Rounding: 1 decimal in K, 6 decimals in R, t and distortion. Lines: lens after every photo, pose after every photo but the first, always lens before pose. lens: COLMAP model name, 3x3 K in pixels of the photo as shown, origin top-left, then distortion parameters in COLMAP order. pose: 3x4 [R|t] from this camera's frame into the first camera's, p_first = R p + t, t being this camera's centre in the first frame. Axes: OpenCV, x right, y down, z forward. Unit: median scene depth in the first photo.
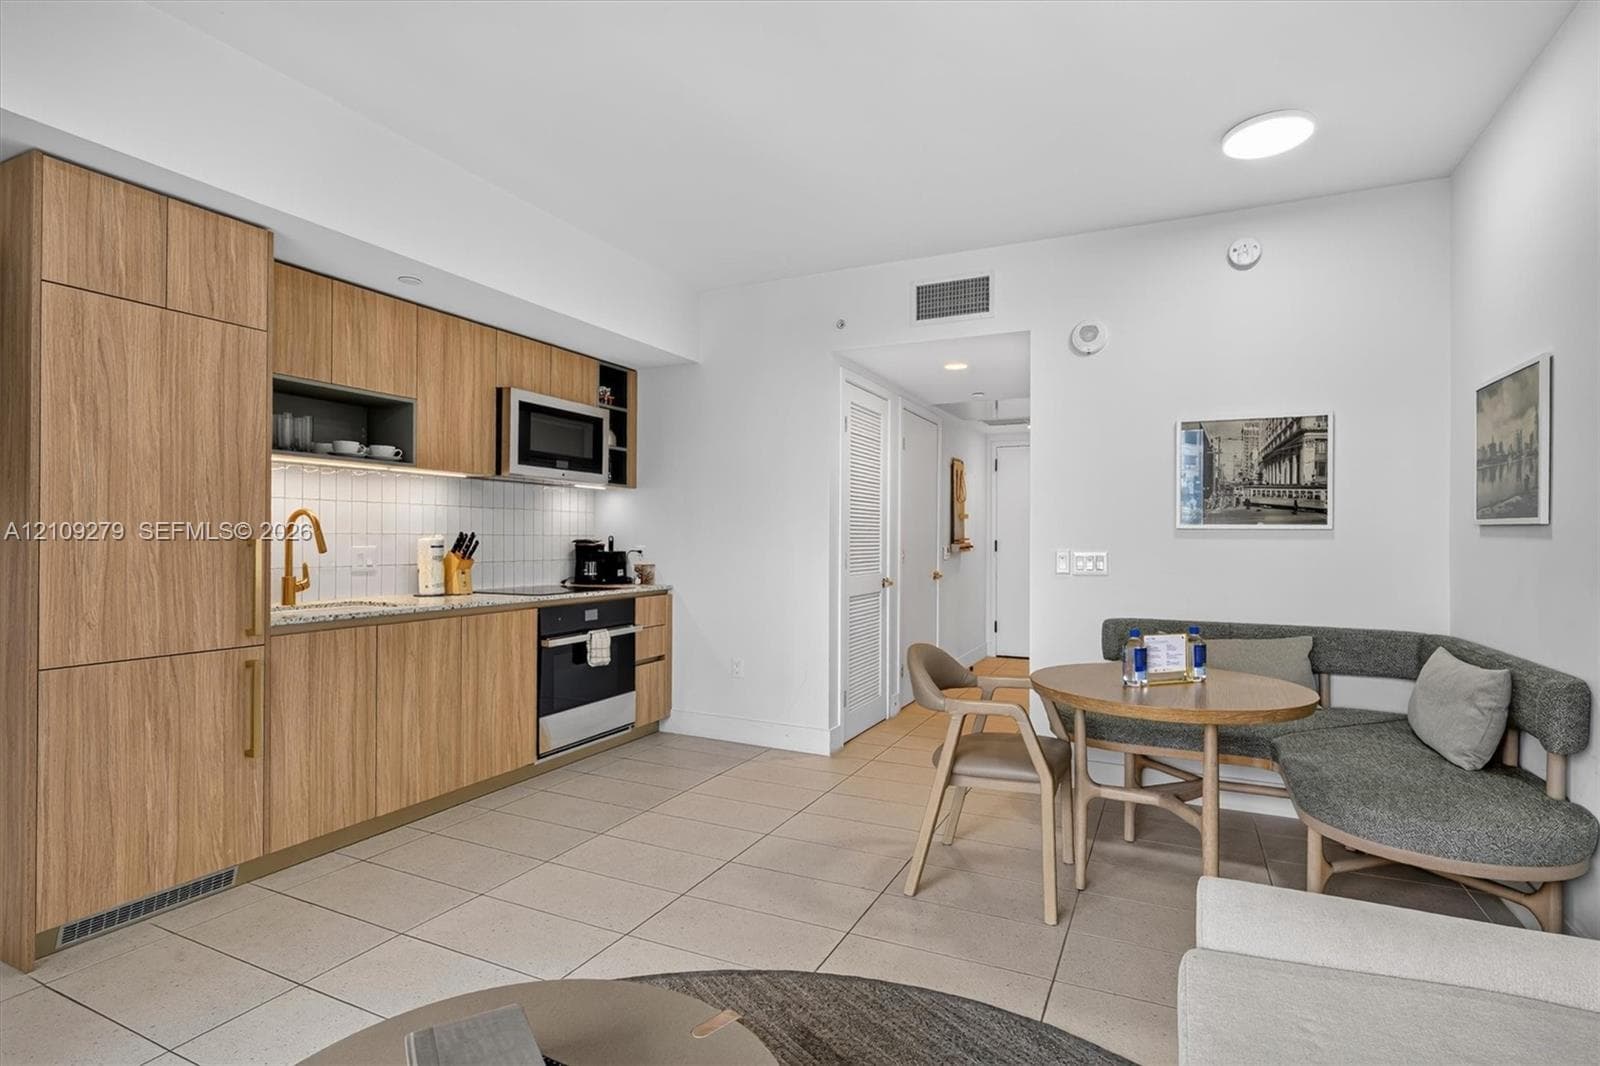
lens RADIAL K [[785.9, 0, 804.4], [0, 785.9, 530.2], [0, 0, 1]] dist [-0.006684, -0.001176]
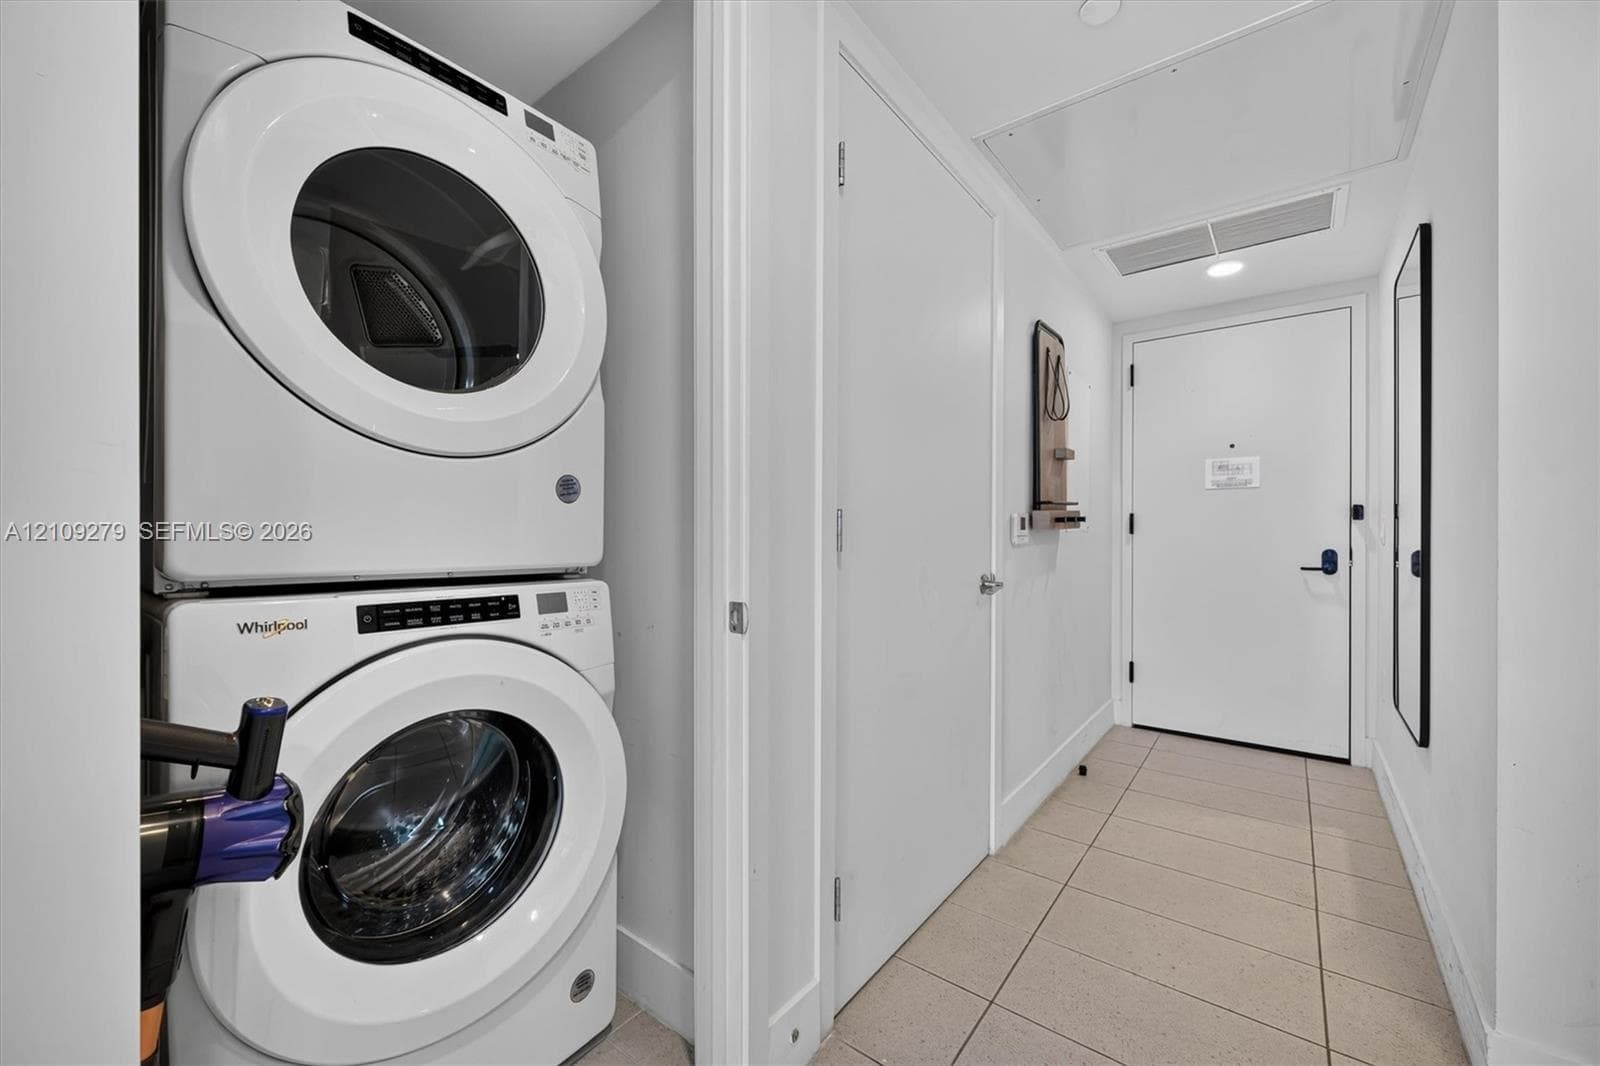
lens RADIAL K [[625.1, 0, 805.4], [0, 625.1, 535.1], [0, 0, 1]] dist [-0.003019, 0.000321]
pose [[0.977749, -0.005594, -0.209702, 0.129829], [0.007007, 0.999957, 0.005995, 0.027217], [0.209660, -0.007331, 0.977747, 0.603490]]
